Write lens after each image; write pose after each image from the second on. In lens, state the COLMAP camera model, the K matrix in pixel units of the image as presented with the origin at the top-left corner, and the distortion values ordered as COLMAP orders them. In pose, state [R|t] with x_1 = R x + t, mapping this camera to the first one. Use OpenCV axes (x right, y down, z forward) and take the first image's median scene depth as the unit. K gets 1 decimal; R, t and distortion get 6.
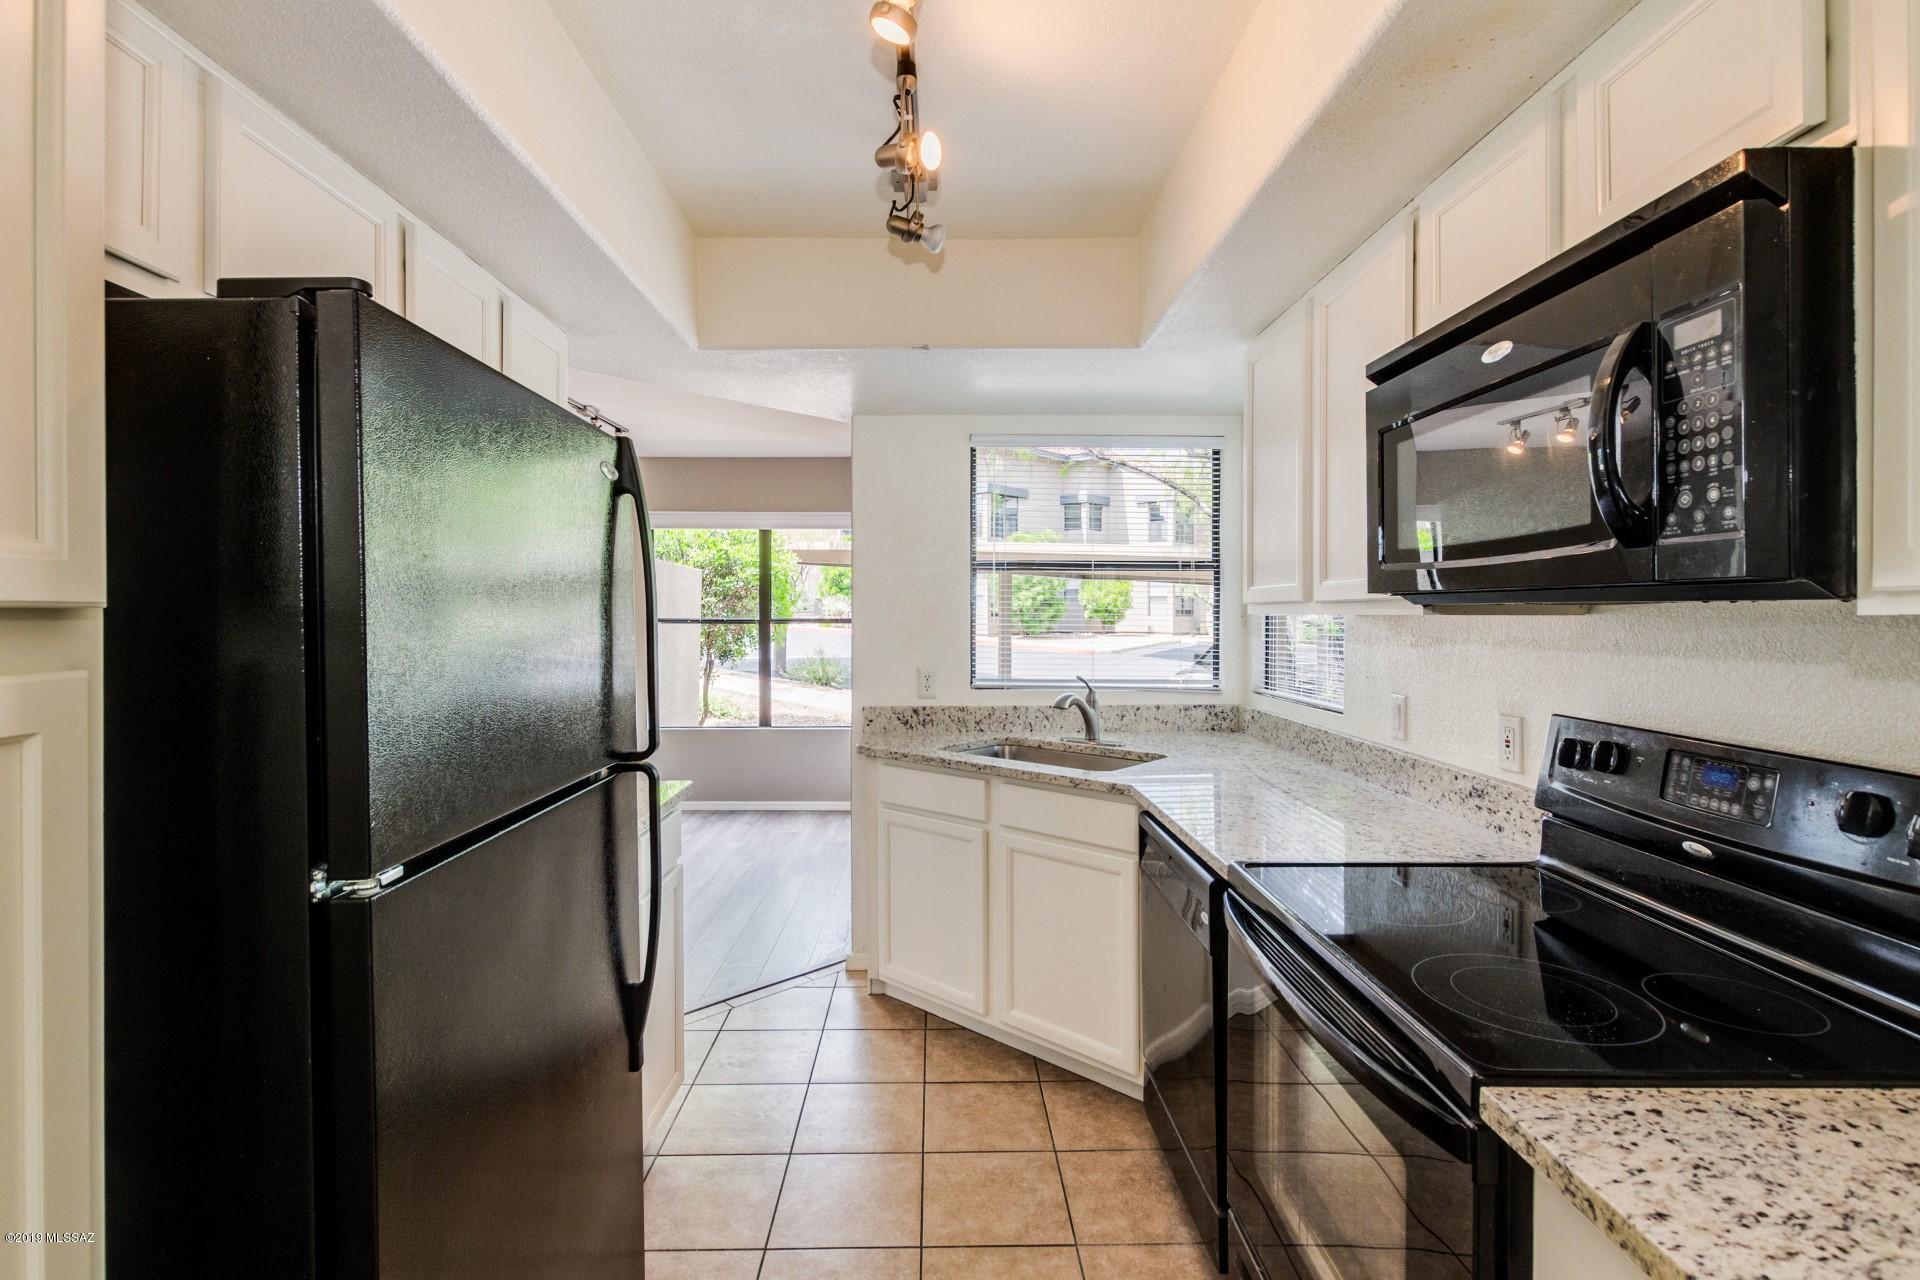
lens RADIAL K [[885.6, 0, 952.8], [0, 885.6, 615.7], [0, 0, 1]] dist [-0.000386, -0.001222]
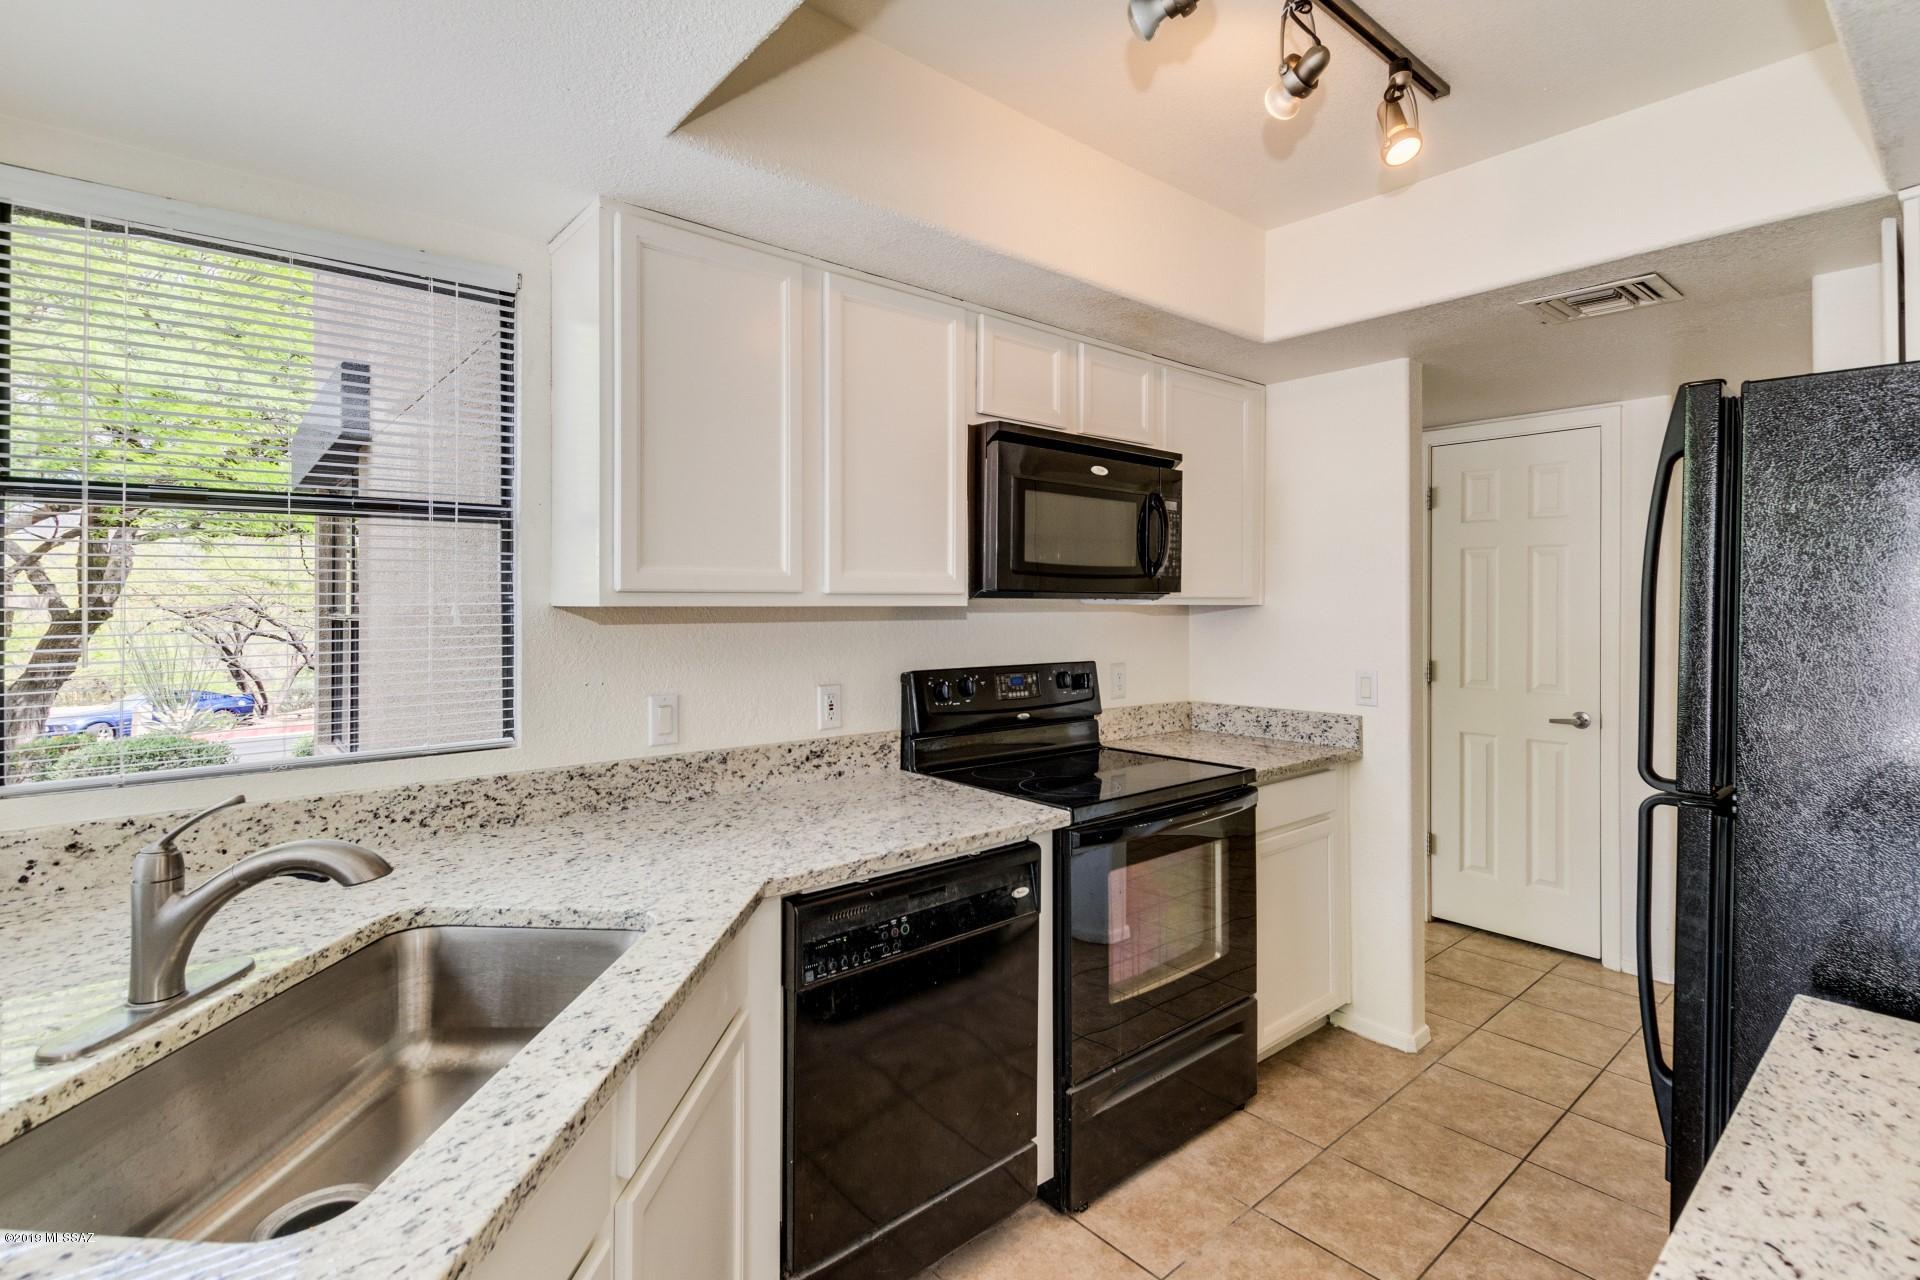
lens RADIAL K [[885.6, 0, 952.8], [0, 885.6, 615.7], [0, 0, 1]] dist [-0.000386, -0.001222]
pose [[-0.631437, -0.010804, 0.775352, -0.444316], [-0.002869, 0.999929, 0.011598, -0.001452], [-0.775422, 0.005099, -0.631423, 1.598319]]
